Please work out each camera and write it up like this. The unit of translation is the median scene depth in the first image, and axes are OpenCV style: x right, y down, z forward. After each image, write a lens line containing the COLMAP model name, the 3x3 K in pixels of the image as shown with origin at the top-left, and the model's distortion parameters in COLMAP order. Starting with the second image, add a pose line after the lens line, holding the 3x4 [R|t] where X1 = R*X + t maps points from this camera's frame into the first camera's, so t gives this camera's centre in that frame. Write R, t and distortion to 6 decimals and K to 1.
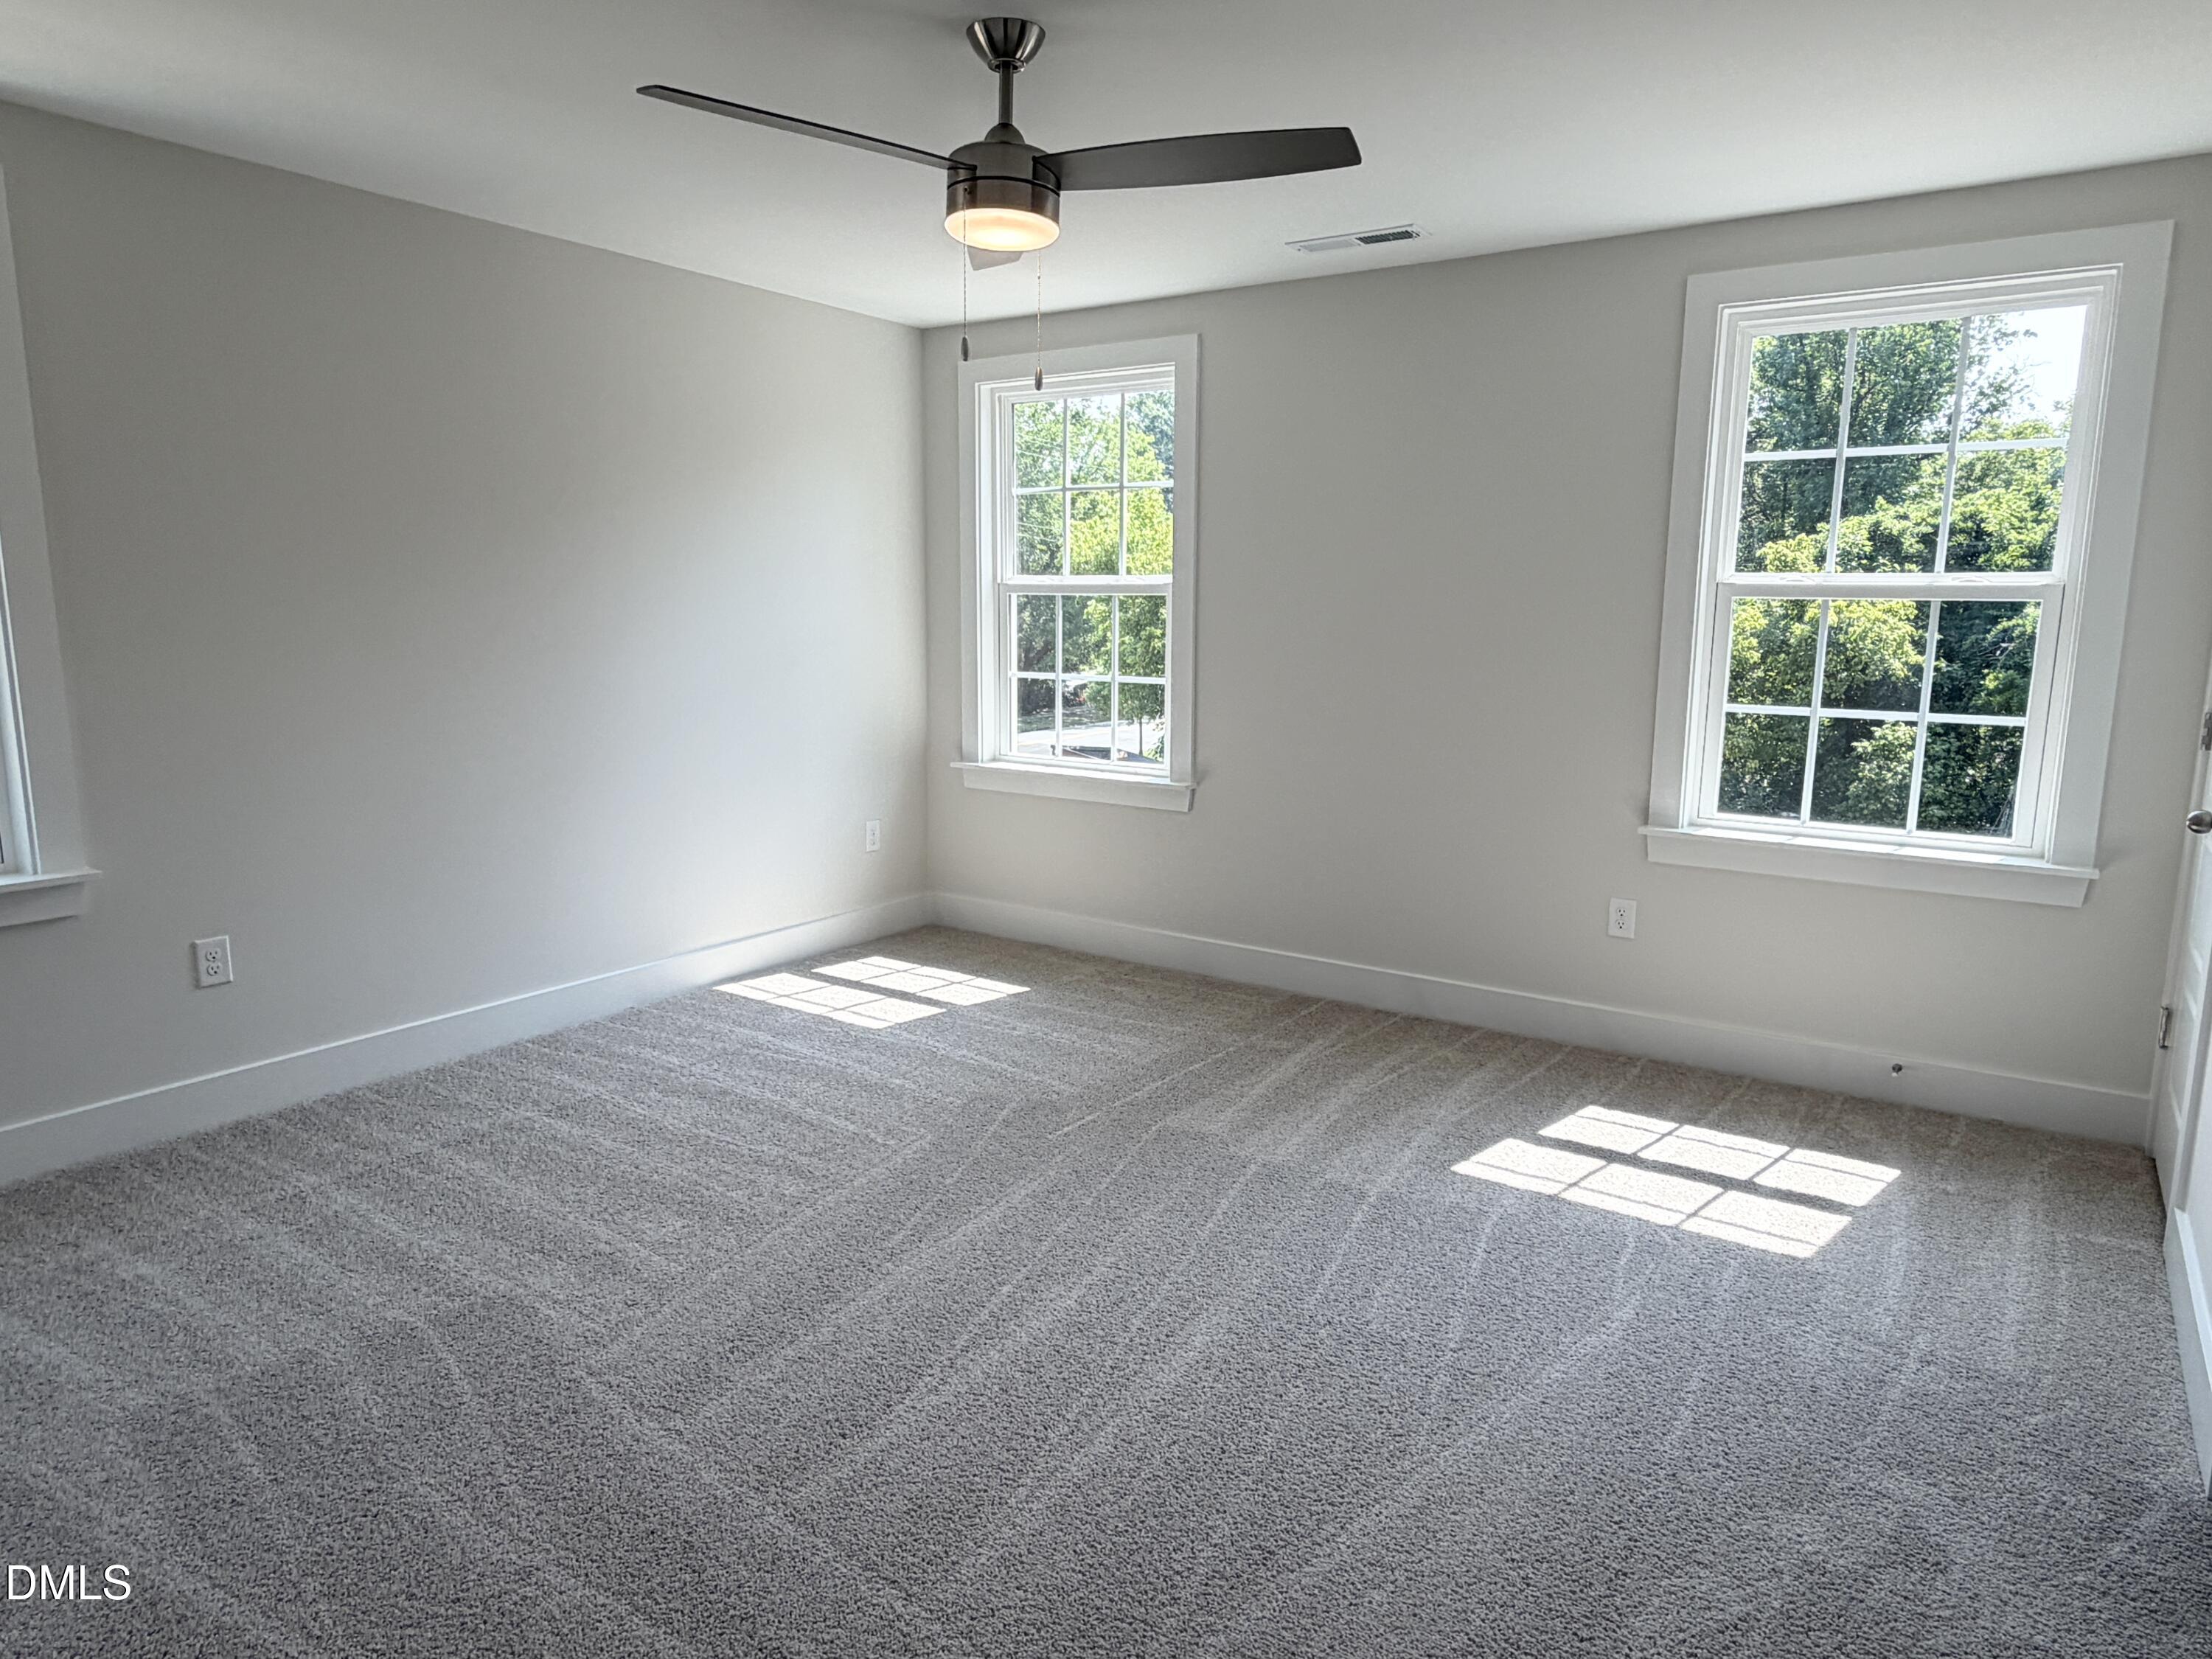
lens RADIAL K [[1369.3, 0, 1106.0], [0, 1369.3, 829.5], [0, 0, 1]] dist [0.002977, 0.001358]
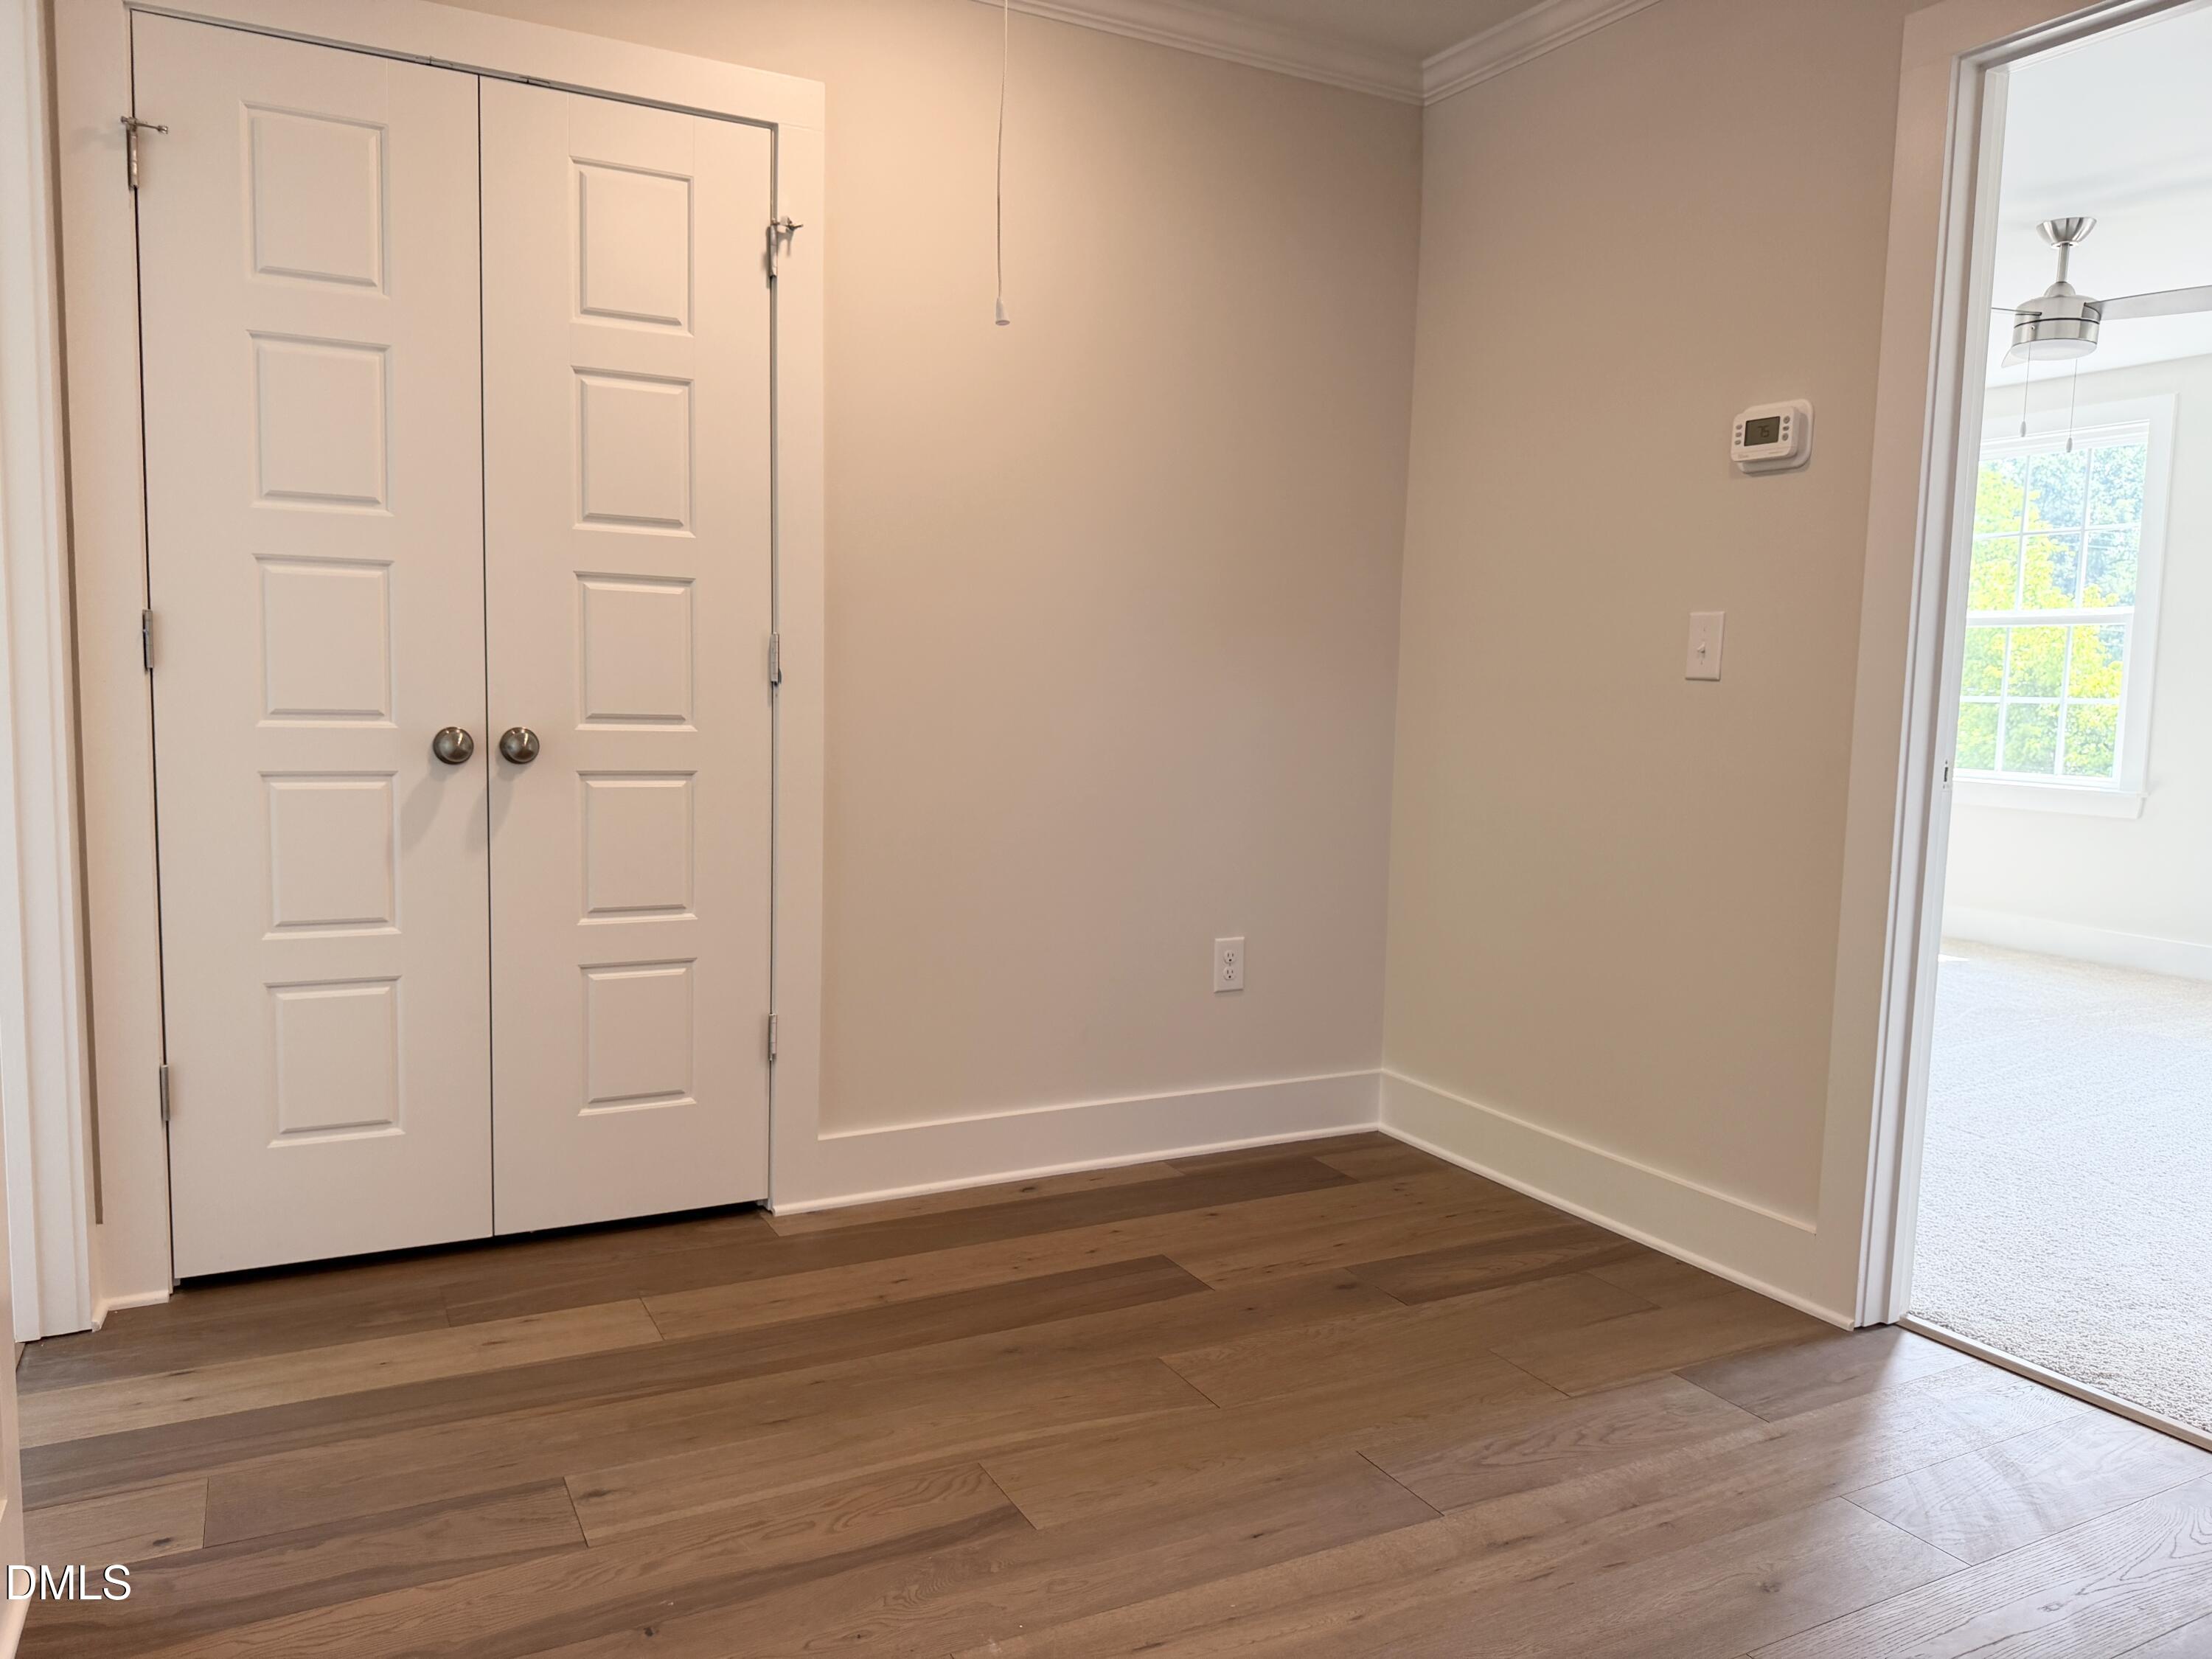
lens RADIAL K [[1588.2, 0, 1106.0], [0, 1588.2, 829.5], [0, 0, 1]] dist [0.001663, 0.000834]
pose [[0.884805, 0.060972, -0.461955, -0.158358], [-0.097945, 0.993589, -0.056458, 0.286557], [0.455551, 0.095201, 0.885104, -0.972988]]
